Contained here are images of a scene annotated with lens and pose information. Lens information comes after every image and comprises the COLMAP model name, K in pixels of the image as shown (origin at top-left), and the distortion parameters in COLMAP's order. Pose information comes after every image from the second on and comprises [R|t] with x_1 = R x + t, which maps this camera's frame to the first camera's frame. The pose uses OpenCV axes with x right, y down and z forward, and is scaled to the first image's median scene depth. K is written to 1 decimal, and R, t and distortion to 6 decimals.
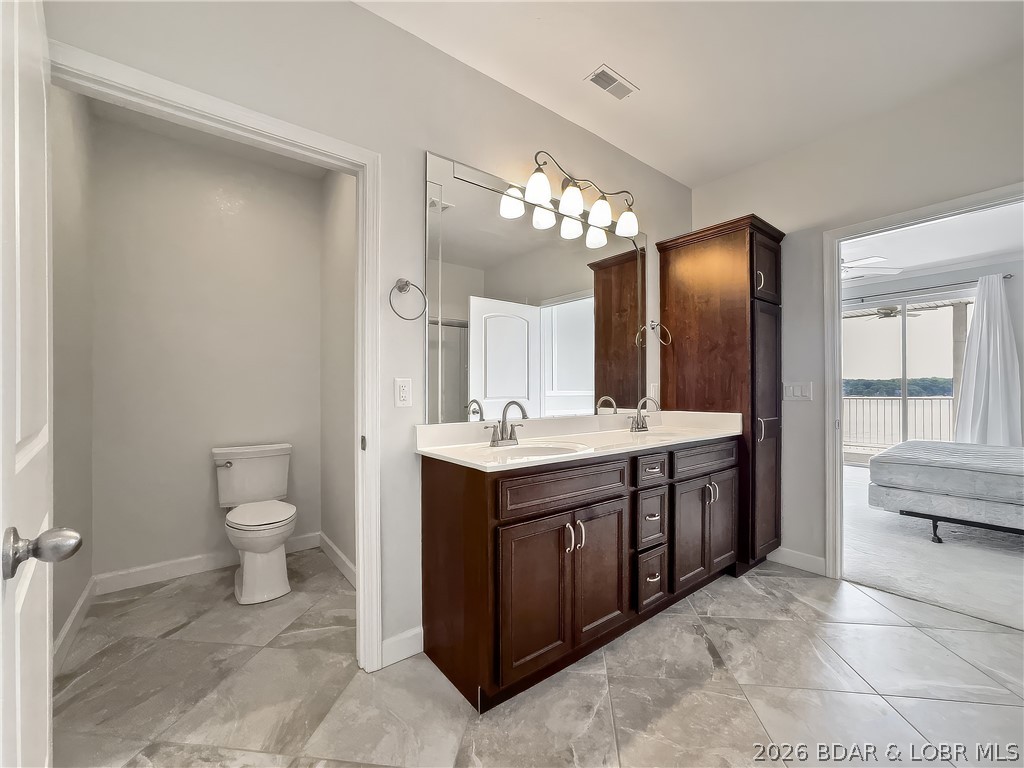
lens RADIAL K [[428.5, 0, 522.1], [0, 428.5, 382.5], [0, 0, 1]] dist [-0.024217, 0.012164]
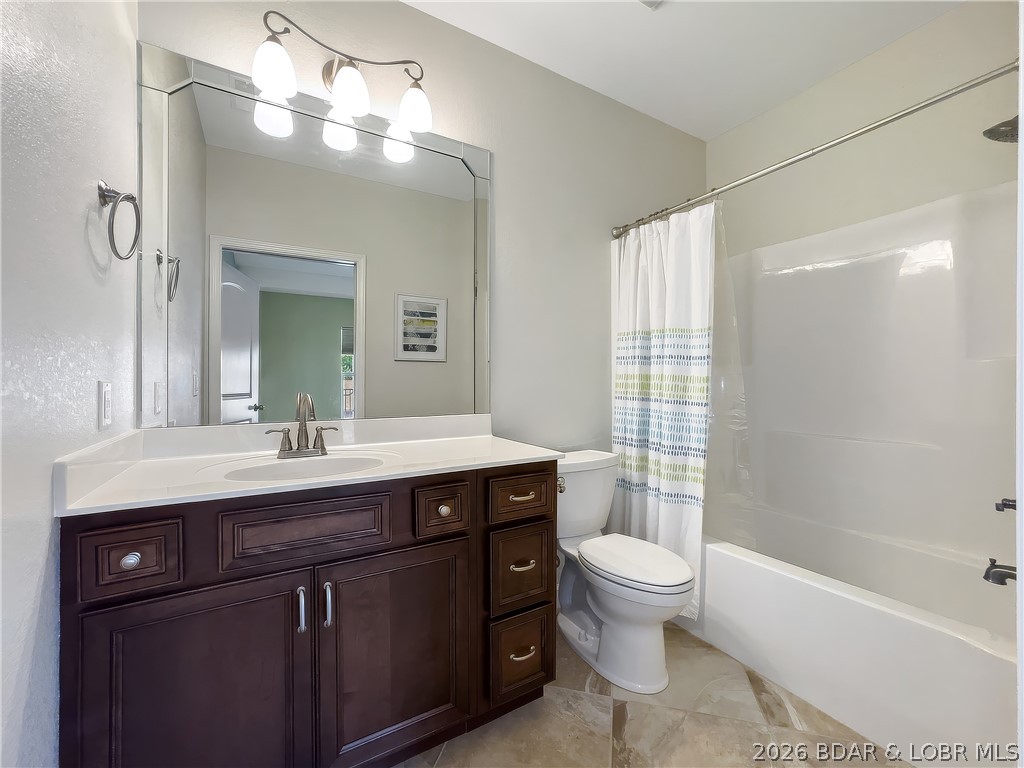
lens RADIAL K [[421.8, 0, 513.4], [0, 421.8, 384.8], [0, 0, 1]] dist [-0.005208, 0.000296]
pose [[0.986368, -0.003449, -0.164518, 0.424214], [0.007242, 0.999721, 0.022465, 0.011005], [0.164395, -0.023350, 0.986118, 0.355289]]
